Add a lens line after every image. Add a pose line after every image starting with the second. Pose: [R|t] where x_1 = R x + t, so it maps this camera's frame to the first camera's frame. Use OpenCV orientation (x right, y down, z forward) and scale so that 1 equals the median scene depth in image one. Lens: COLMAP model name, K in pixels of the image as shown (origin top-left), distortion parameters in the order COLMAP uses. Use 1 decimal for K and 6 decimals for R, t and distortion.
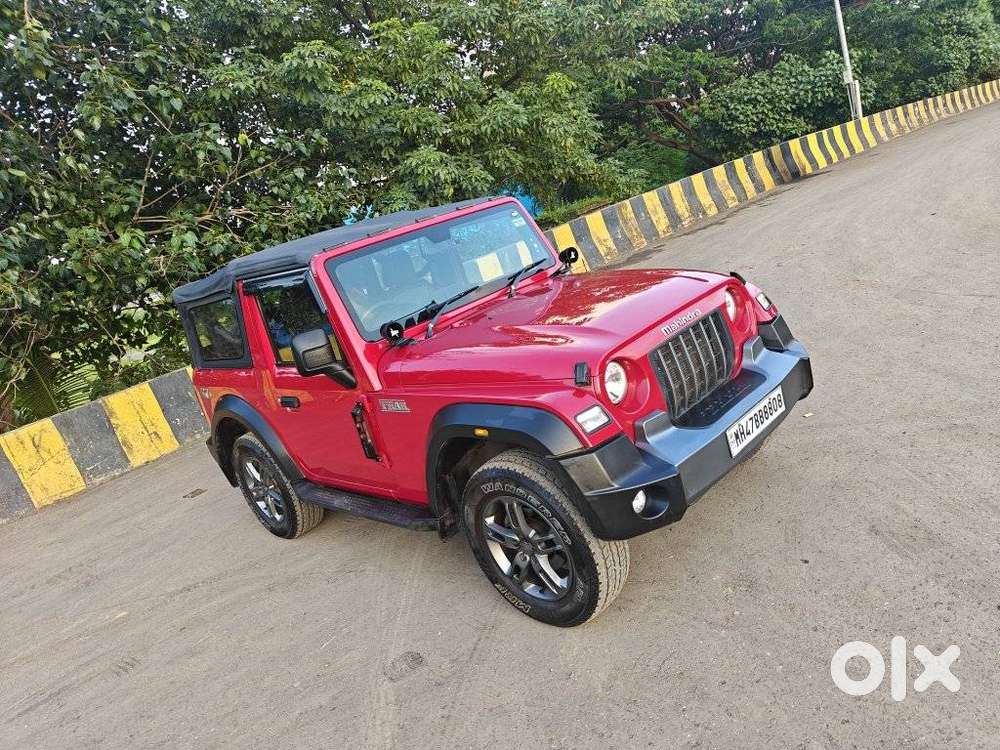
lens RADIAL K [[709.1, 0, 491.2], [0, 709.1, 375.4], [0, 0, 1]] dist [0.005079, 0.002486]
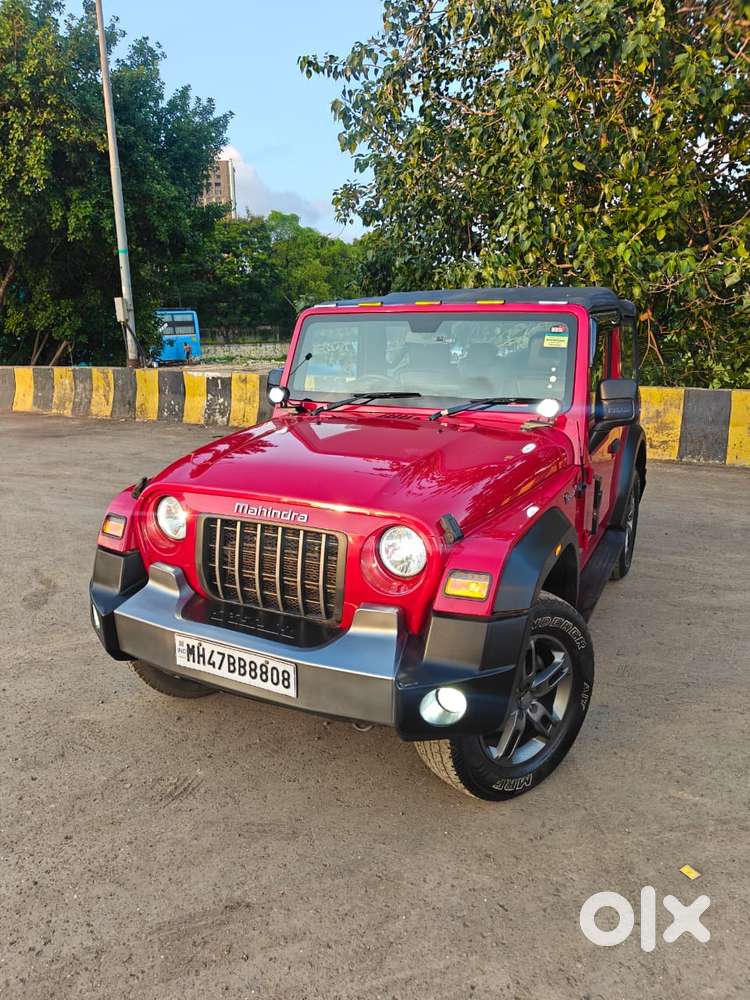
lens RADIAL K [[709.1, 0, 365.7], [0, 709.1, 493.3], [0, 0, 1]] dist [0.005079, 0.002486]
pose [[0.300060, 0.487487, -0.819951, 0.959754], [-0.310410, 0.862676, 0.399295, -0.453295], [0.902003, 0.134708, 0.410175, 0.779576]]
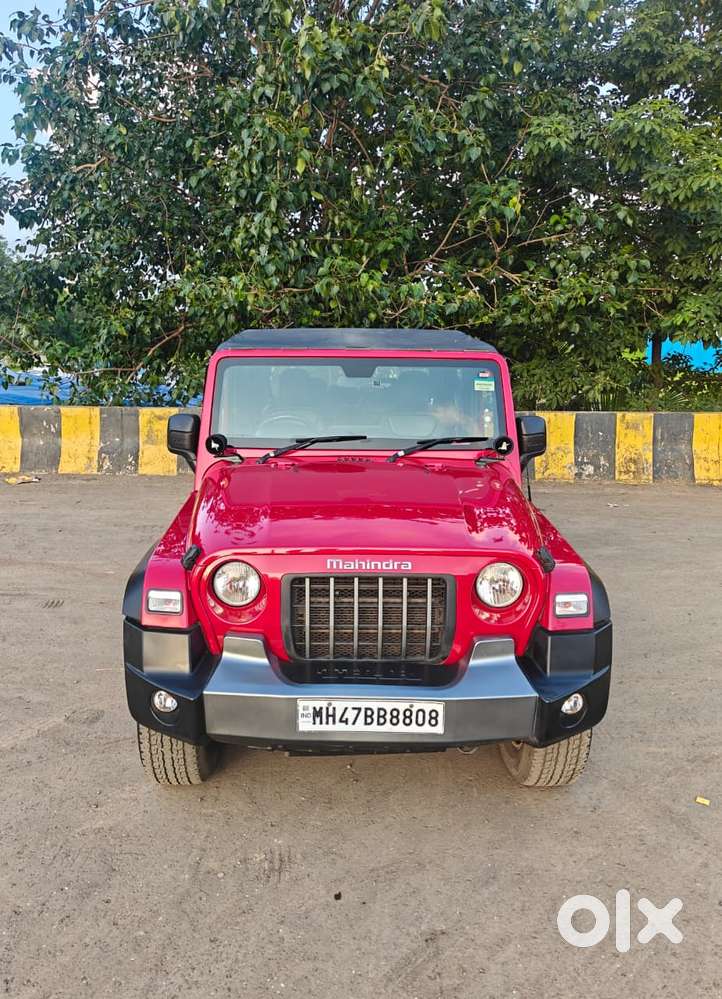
lens RADIAL K [[775.0, 0, 336.6], [0, 775.0, 516.6], [0, 0, 1]] dist [0.006045, -0.006383]
pose [[0.677204, 0.436379, -0.592425, 0.761717], [-0.374081, 0.897520, 0.233496, -0.325820], [0.633606, 0.063491, 0.771046, 0.286047]]
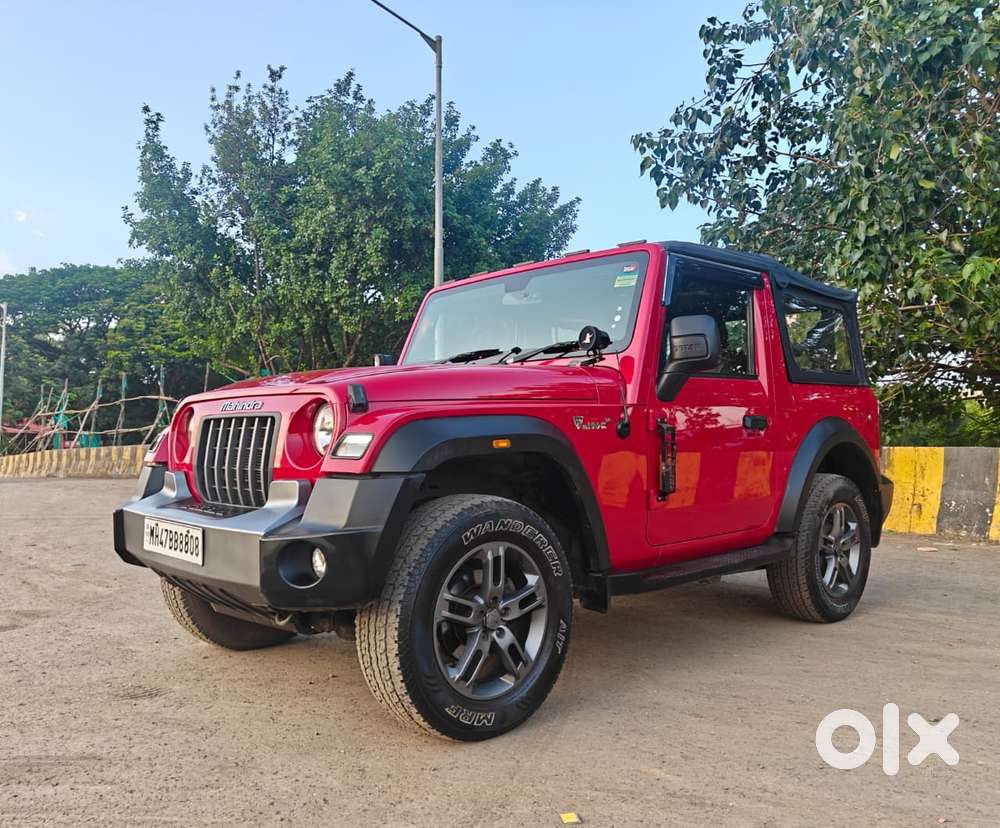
lens RADIAL K [[826.9, 0, 488.3], [0, 826.9, 439.8], [0, 0, 1]] dist [0.012414, -0.001314]
pose [[-0.041416, 0.279006, -0.959396, 1.213878], [-0.236303, 0.930243, 0.280729, -0.383380], [0.970796, 0.238335, 0.027403, 1.285806]]
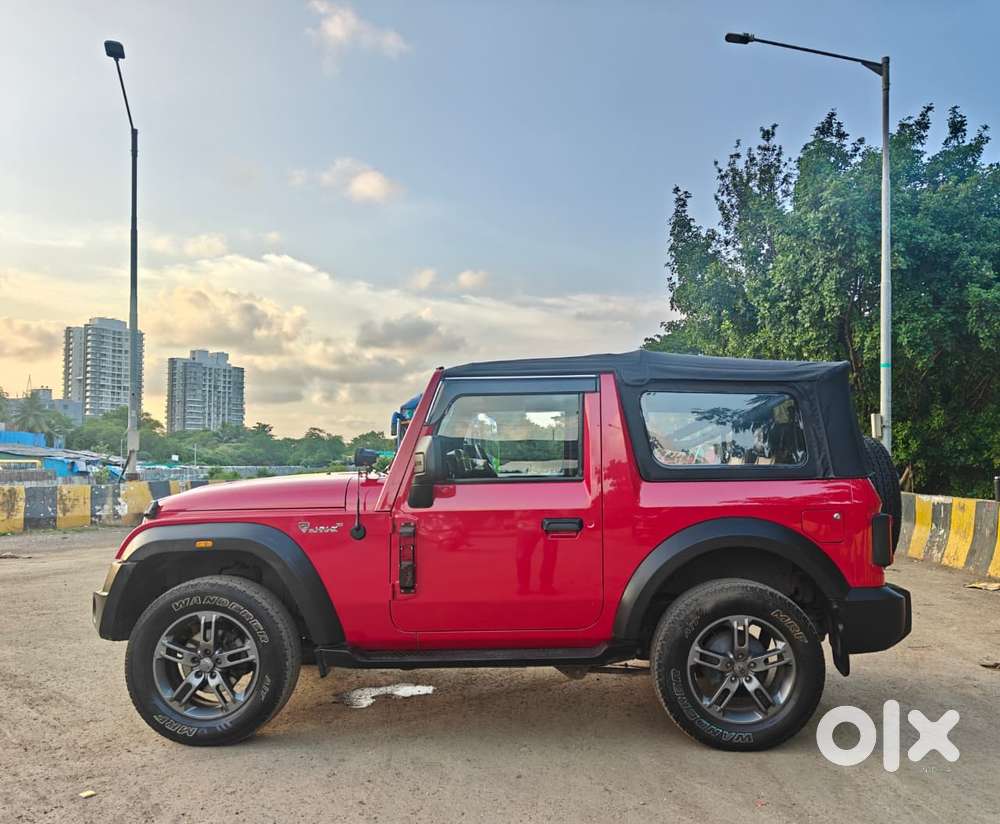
lens RADIAL K [[836.4, 0, 500.0], [0, 836.4, 412.0], [0, 0, 1]] dist [-0.118697, 0.186486]
pose [[-0.701718, 0.231547, -0.673778, 0.896783], [0.027375, 0.953779, 0.299261, -0.676220], [0.711928, 0.191552, -0.675622, 2.377150]]
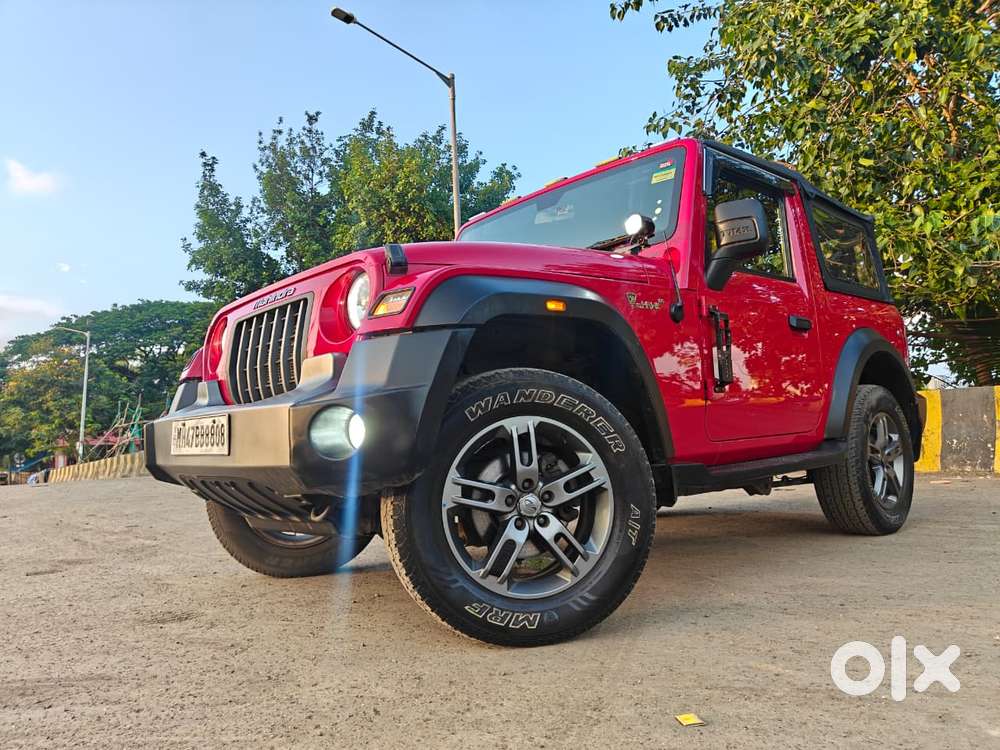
lens RADIAL K [[709.1, 0, 491.2], [0, 709.1, 375.4], [0, 0, 1]] dist [0.005079, 0.002486]
pose [[-0.045475, 0.194332, -0.979881, 1.055798], [-0.188592, 0.961587, 0.199456, -0.199625], [0.981002, 0.193868, -0.007079, 1.279935]]
